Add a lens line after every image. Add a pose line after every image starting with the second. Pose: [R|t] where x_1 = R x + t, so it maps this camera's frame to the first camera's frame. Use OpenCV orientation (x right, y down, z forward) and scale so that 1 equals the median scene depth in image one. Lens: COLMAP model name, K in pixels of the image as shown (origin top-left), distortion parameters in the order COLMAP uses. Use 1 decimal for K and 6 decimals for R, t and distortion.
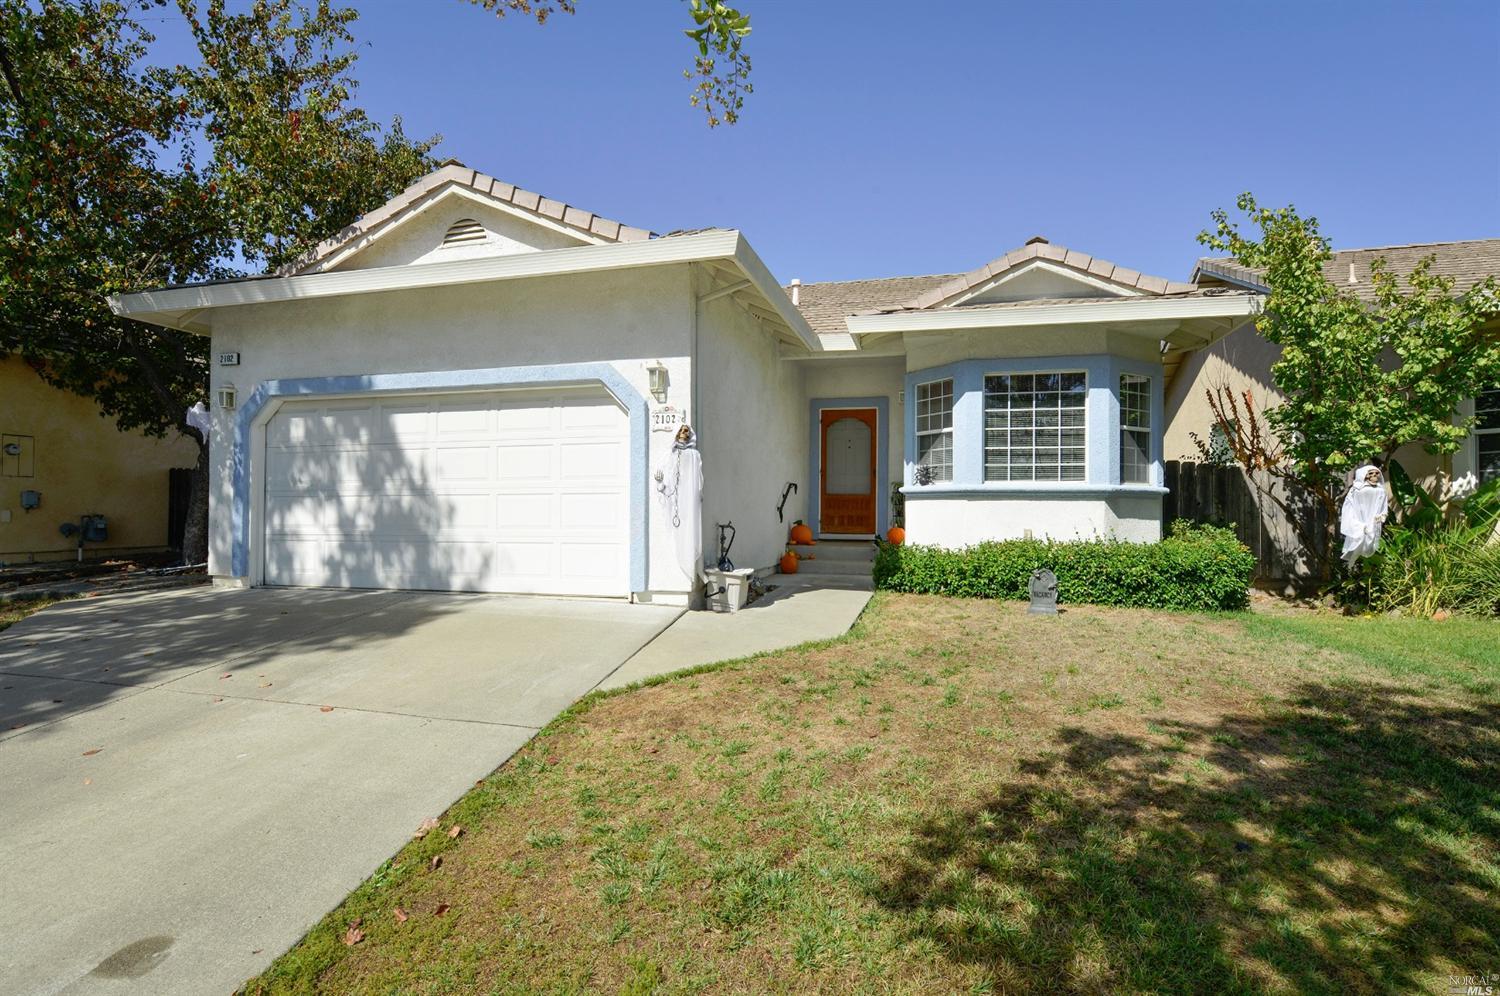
lens RADIAL K [[724.1, 0, 751.6], [0, 724.1, 502.5], [0, 0, 1]] dist [-0.000829, 0.000022]
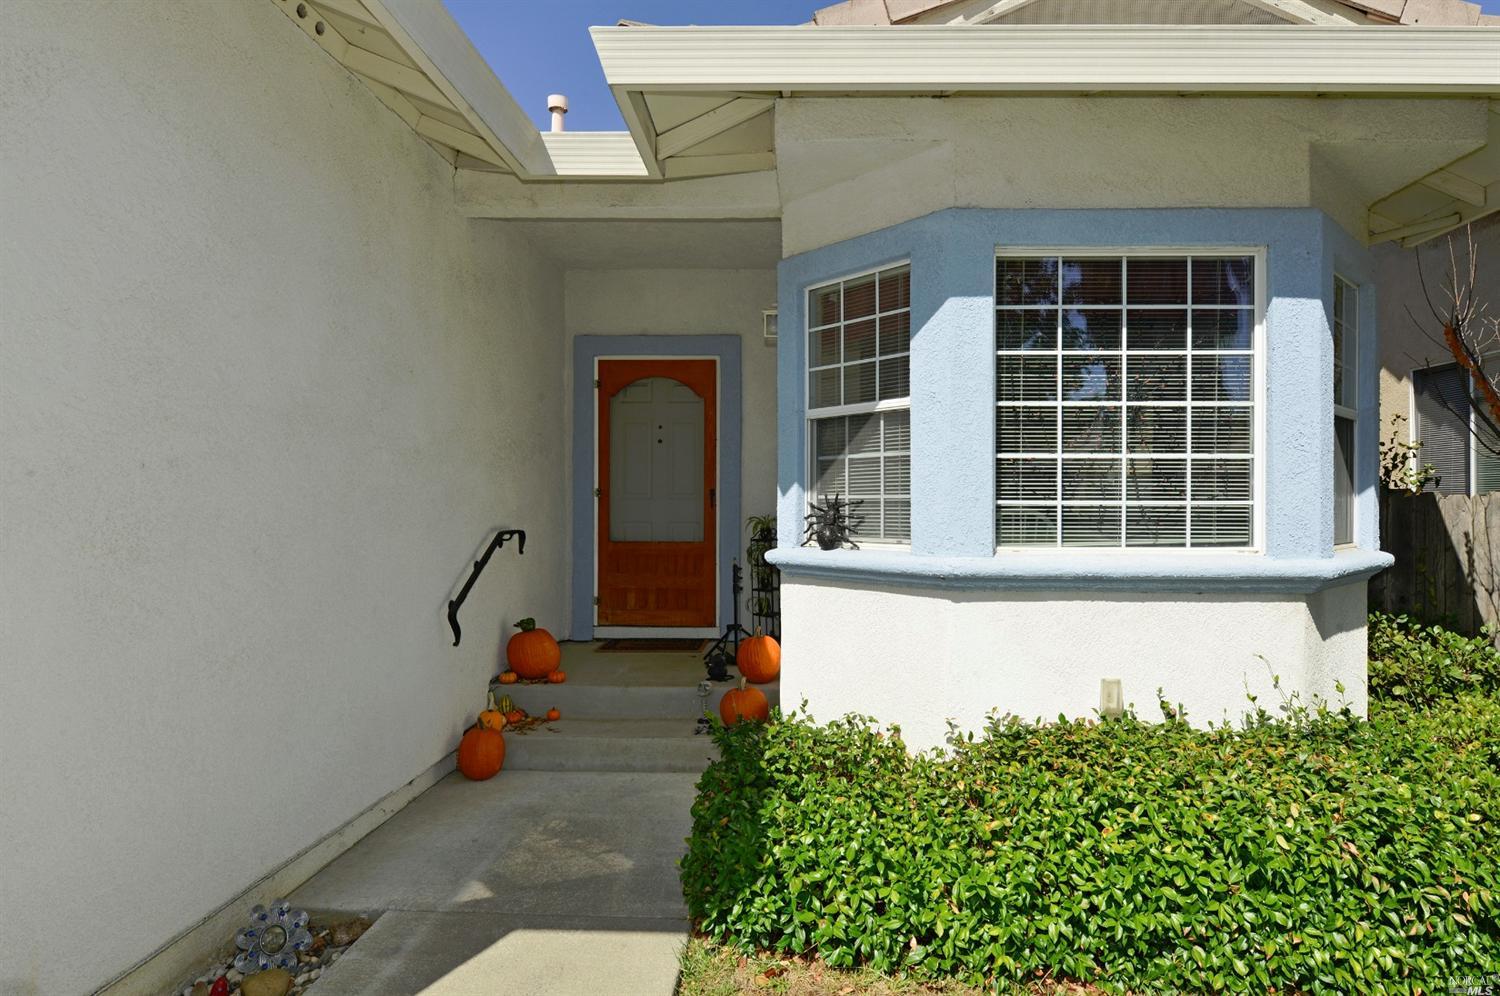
lens RADIAL K [[588.7, 0, 785.1], [0, 588.7, 474.9], [0, 0, 1]] dist [-0.001689, -0.000090]
pose [[0.971260, -0.005672, 0.237953, 0.148092], [0.003711, 0.999955, 0.008690, -0.068456], [-0.237992, -0.007557, 0.971238, 0.736080]]
